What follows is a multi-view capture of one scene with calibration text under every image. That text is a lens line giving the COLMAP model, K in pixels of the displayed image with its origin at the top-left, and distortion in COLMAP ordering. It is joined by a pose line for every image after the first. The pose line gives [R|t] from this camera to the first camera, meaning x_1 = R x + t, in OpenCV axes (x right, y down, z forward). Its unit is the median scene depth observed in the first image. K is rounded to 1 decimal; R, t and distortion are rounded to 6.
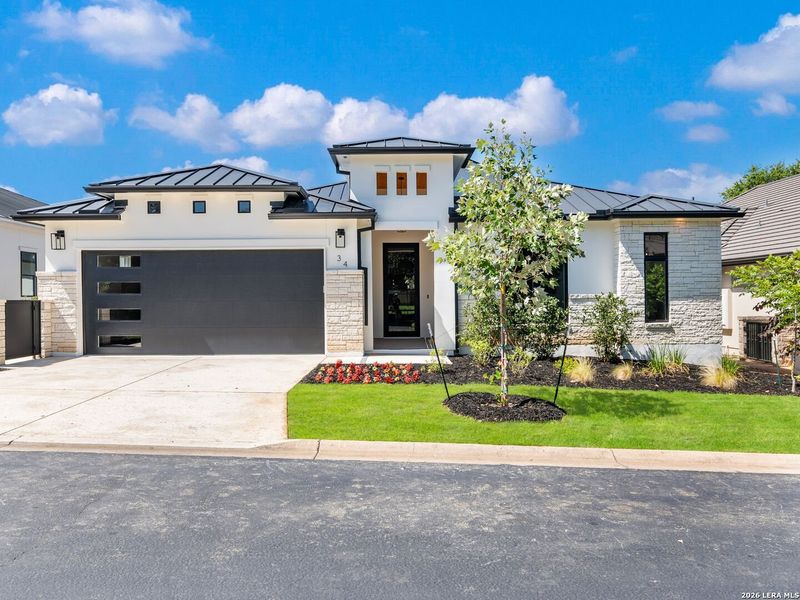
lens RADIAL K [[439.6, 0, 397.6], [0, 439.6, 296.1], [0, 0, 1]] dist [-0.006277, -0.002116]
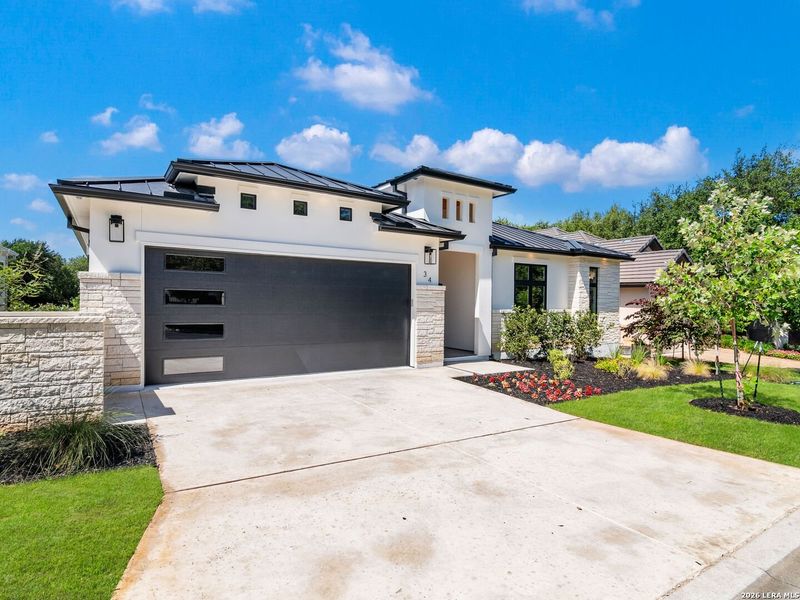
lens RADIAL K [[444.7, 0, 405.3], [0, 444.7, 297.5], [0, 0, 1]] dist [-0.009077, -0.001708]
pose [[0.831974, 0.023515, 0.554316, -0.736292], [-0.019708, 0.999723, -0.012830, -0.014917], [-0.554465, -0.000250, 0.832207, 0.132155]]
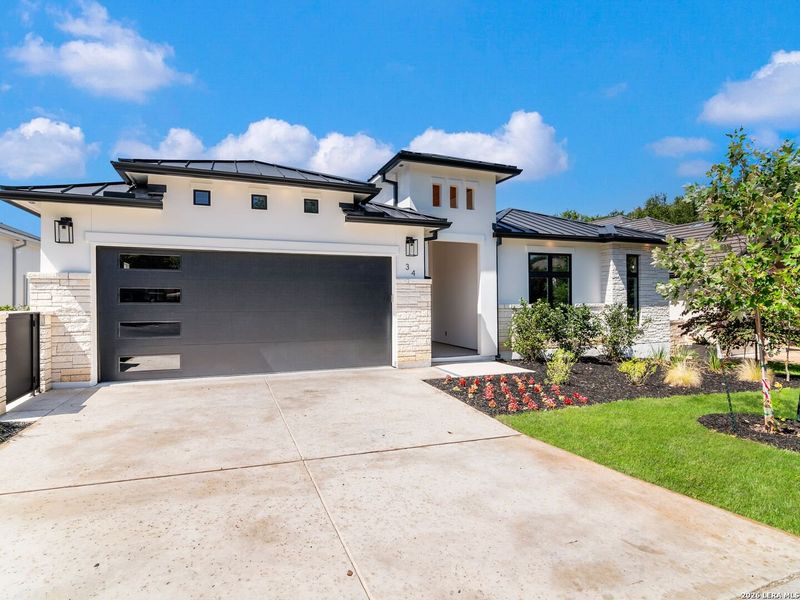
lens RADIAL K [[434.0, 0, 398.9], [0, 434.0, 297.5], [0, 0, 1]] dist [-0.008275, -0.003159]
pose [[0.926620, 0.006573, 0.375943, -0.494764], [-0.003398, 0.999953, -0.009108, -0.009250], [-0.375985, 0.007162, 0.926598, 0.109436]]
